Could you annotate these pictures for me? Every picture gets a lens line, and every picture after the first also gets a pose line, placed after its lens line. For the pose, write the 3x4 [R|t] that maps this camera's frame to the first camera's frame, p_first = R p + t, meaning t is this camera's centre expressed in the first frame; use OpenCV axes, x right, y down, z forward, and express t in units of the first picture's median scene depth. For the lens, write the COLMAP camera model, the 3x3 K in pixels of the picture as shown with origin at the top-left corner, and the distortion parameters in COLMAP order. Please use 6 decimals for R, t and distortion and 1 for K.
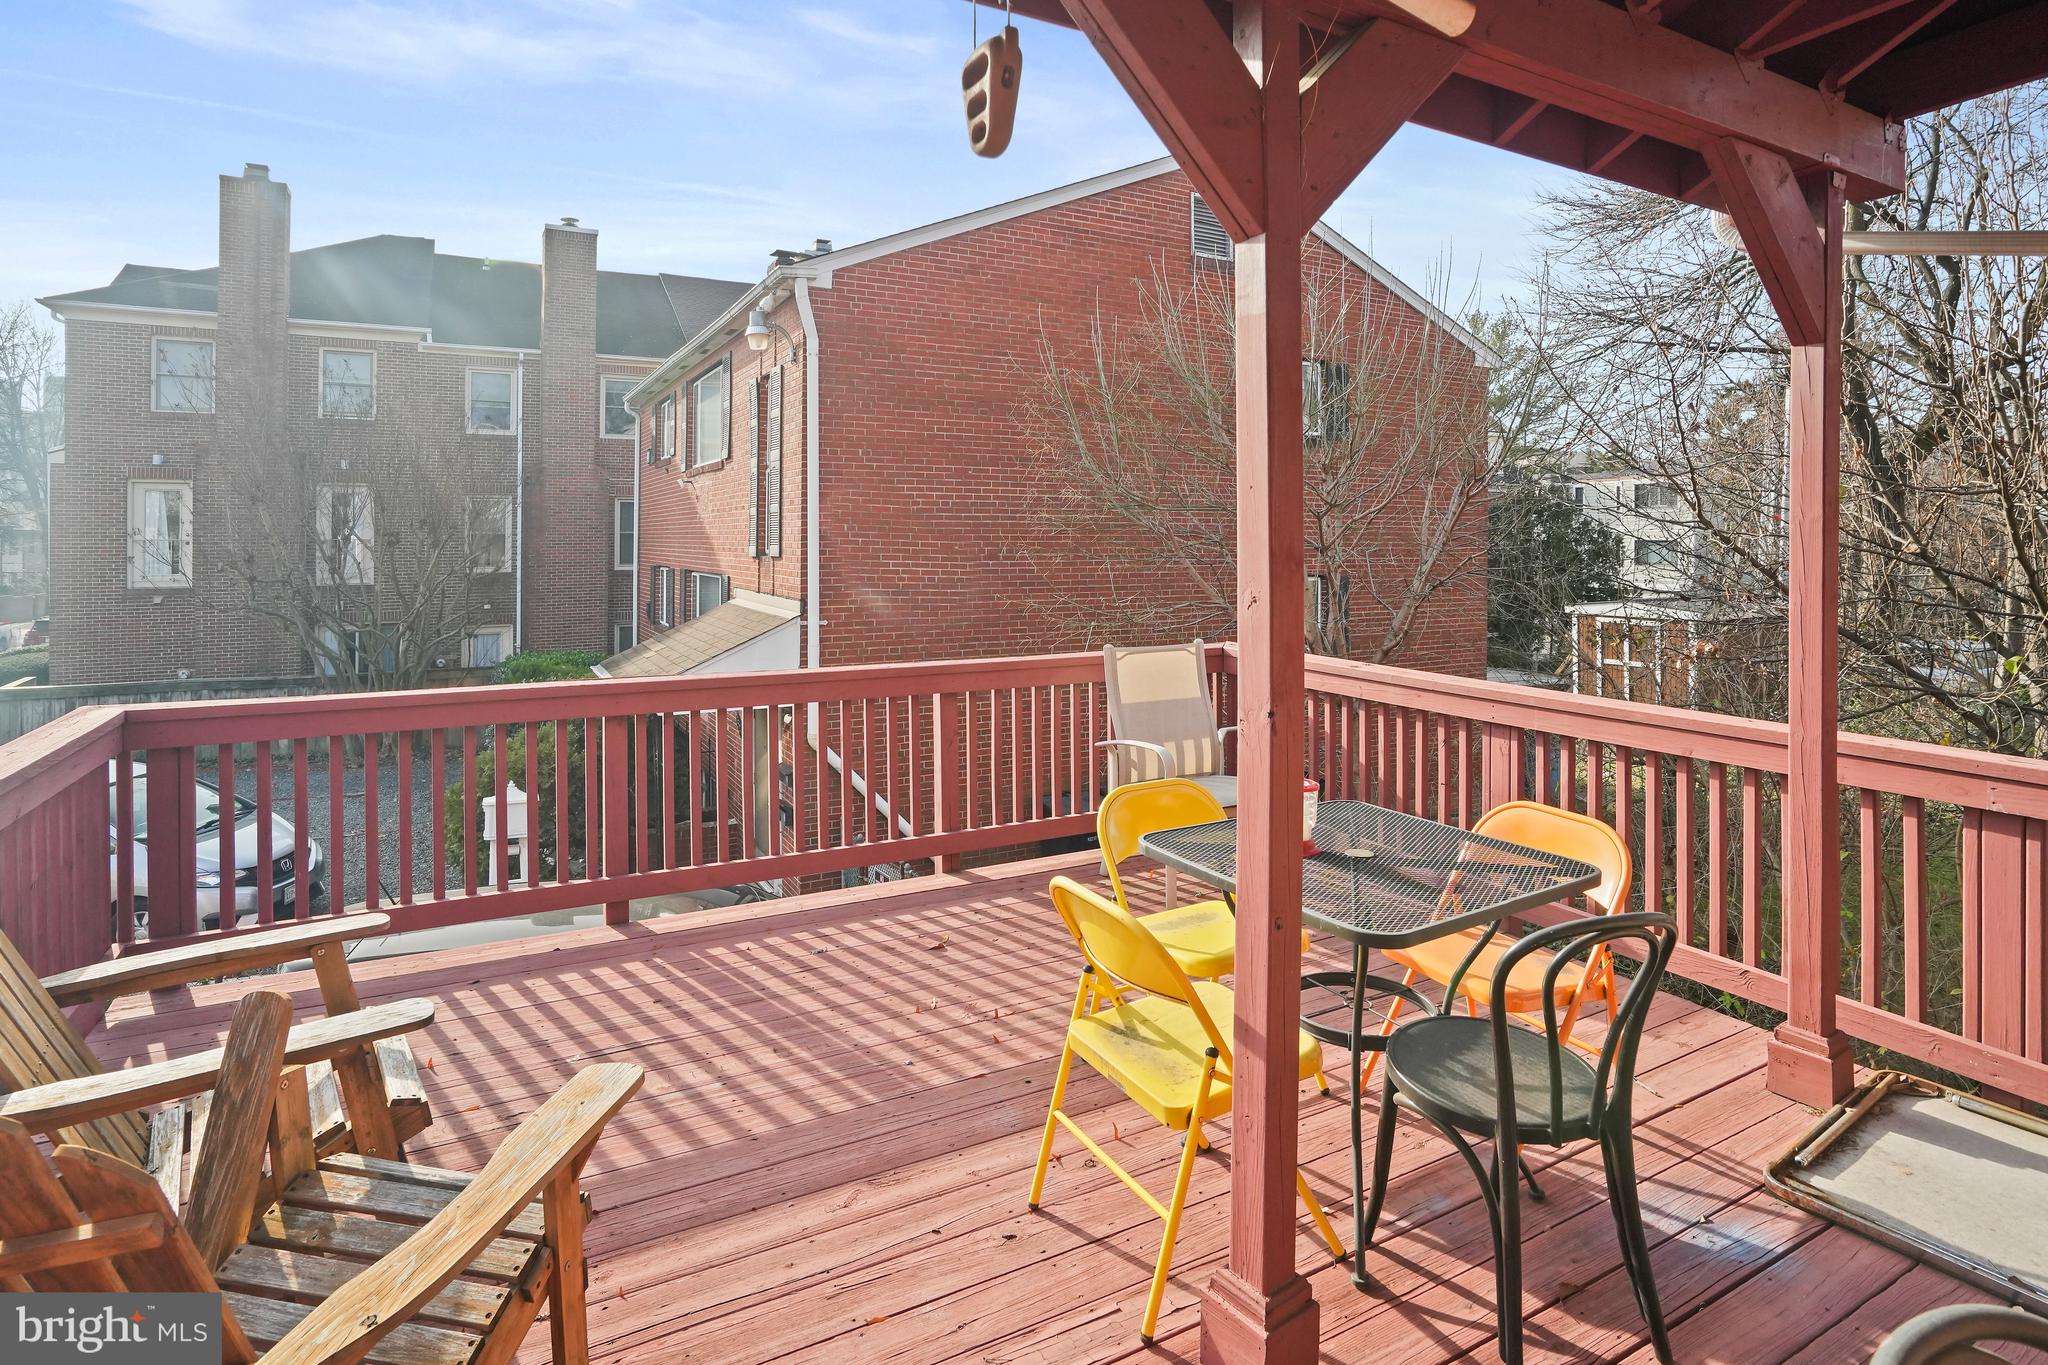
lens RADIAL K [[1017.4, 0, 986.8], [0, 1017.4, 684.2], [0, 0, 1]] dist [-0.023995, 0.001433]
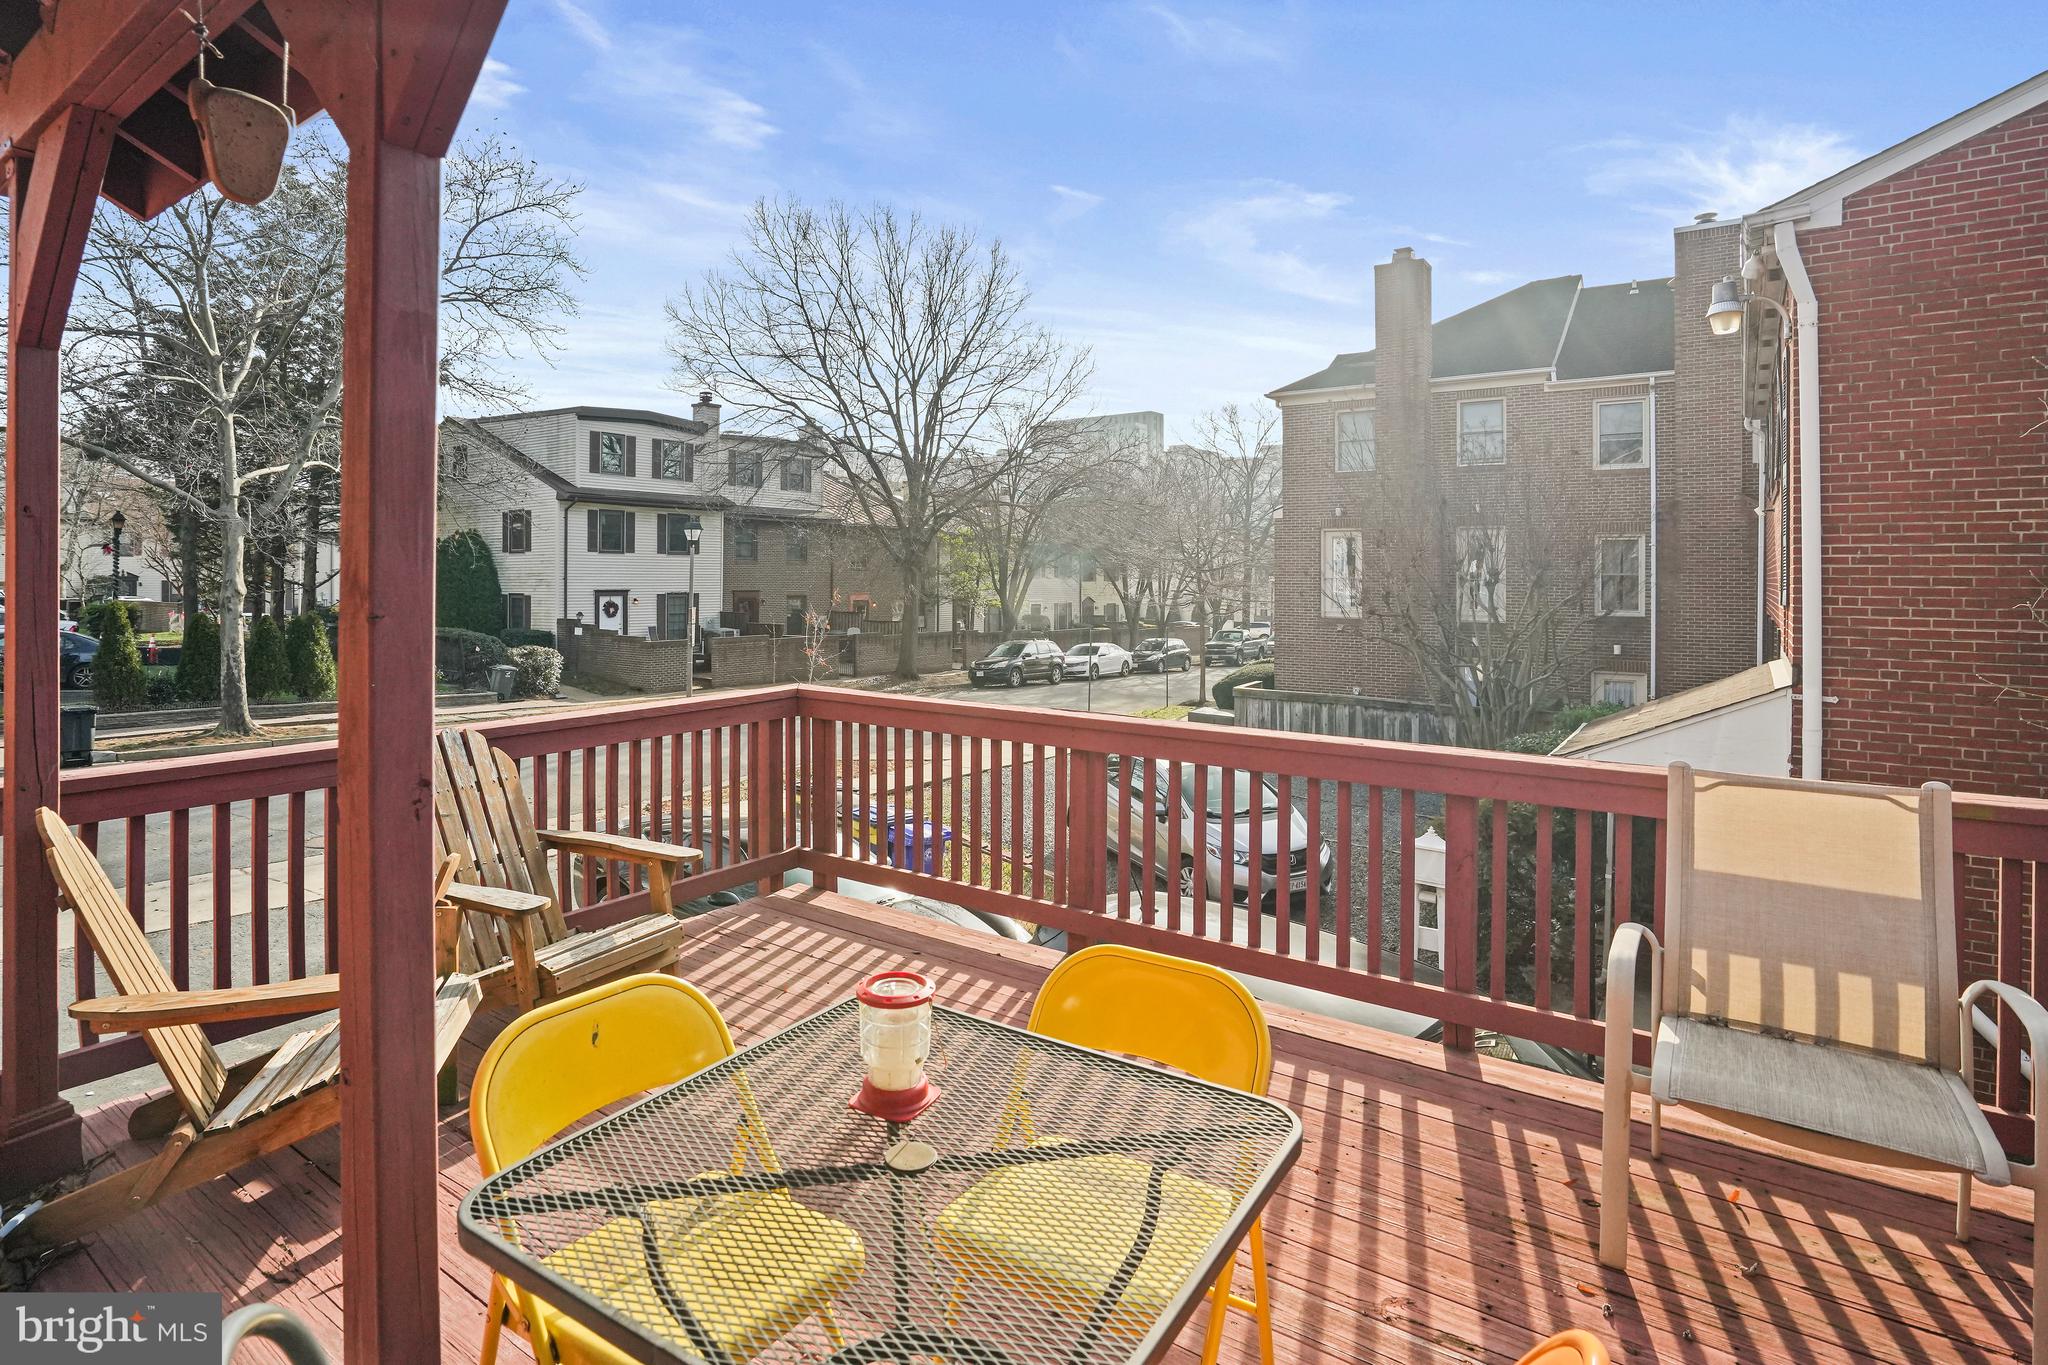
lens RADIAL K [[1017.4, 0, 986.8], [0, 1017.4, 684.2], [0, 0, 1]] dist [-0.023995, 0.001433]
pose [[0.474294, 0.094921, -0.875234, 0.076830], [-0.130128, 0.990809, 0.036938, -0.009355], [0.870696, 0.096373, 0.482287, 0.070134]]
